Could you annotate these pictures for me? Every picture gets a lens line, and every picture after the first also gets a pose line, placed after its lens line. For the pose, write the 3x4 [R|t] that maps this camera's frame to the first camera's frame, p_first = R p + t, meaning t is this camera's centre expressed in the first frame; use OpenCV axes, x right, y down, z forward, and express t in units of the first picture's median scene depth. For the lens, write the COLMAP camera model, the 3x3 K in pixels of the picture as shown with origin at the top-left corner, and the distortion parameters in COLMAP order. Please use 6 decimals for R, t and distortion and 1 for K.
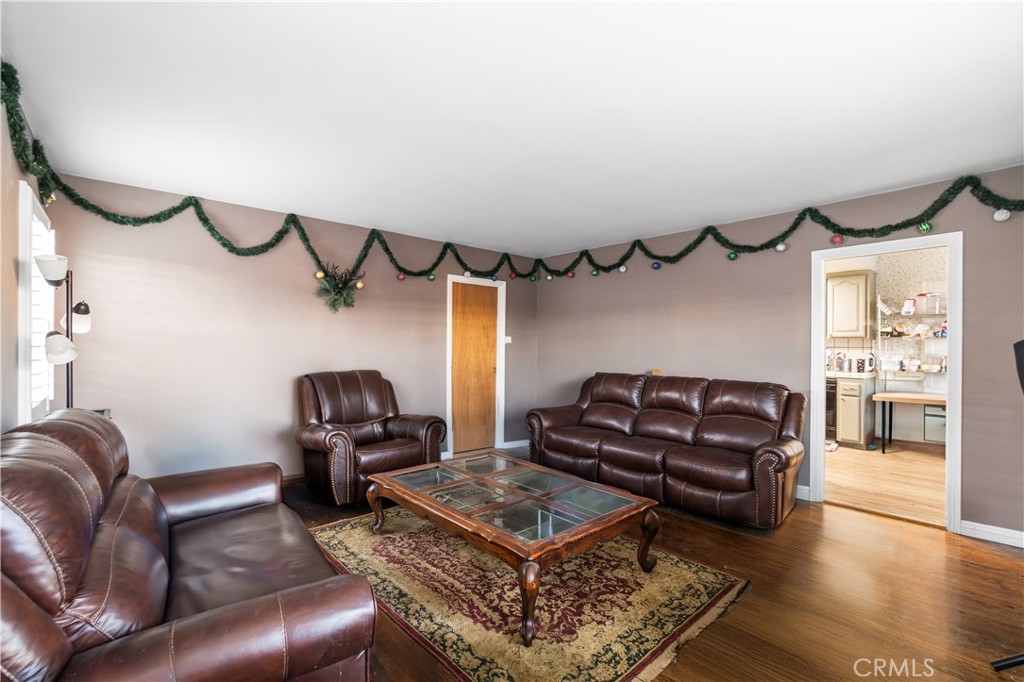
lens RADIAL K [[448.9, 0, 506.3], [0, 448.9, 343.5], [0, 0, 1]] dist [0.001735, -0.000157]
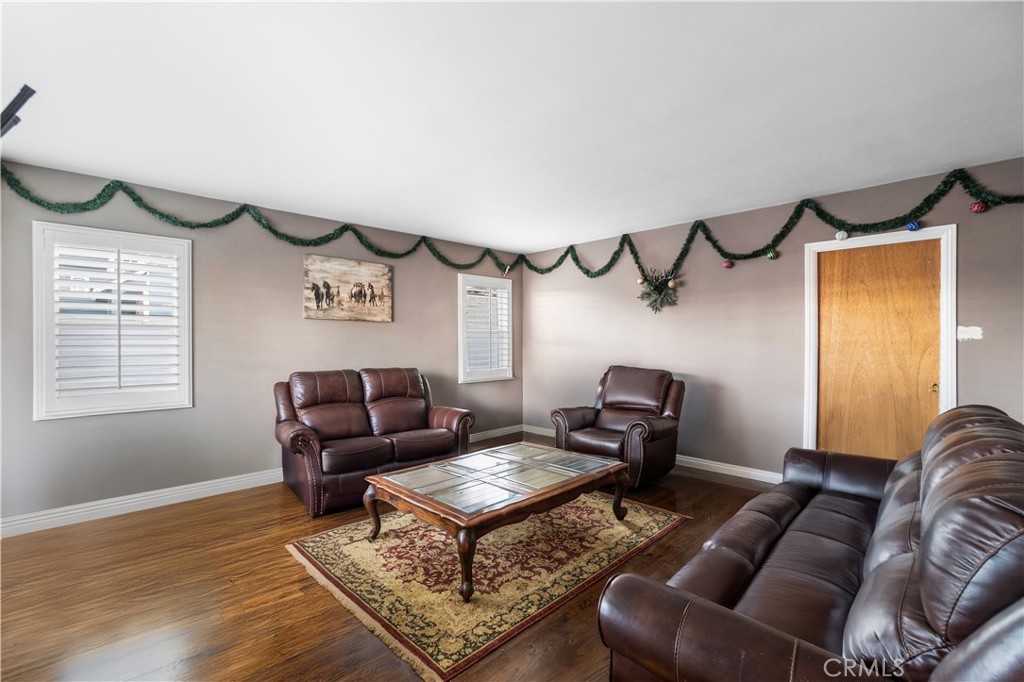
lens RADIAL K [[448.9, 0, 506.3], [0, 448.9, 343.5], [0, 0, 1]] dist [0.001735, -0.000157]
pose [[0.051356, -0.000435, -0.998680, 0.663885], [0.002694, 0.999996, -0.000297, 0.003975], [0.998677, -0.002675, 0.051357, 0.575649]]
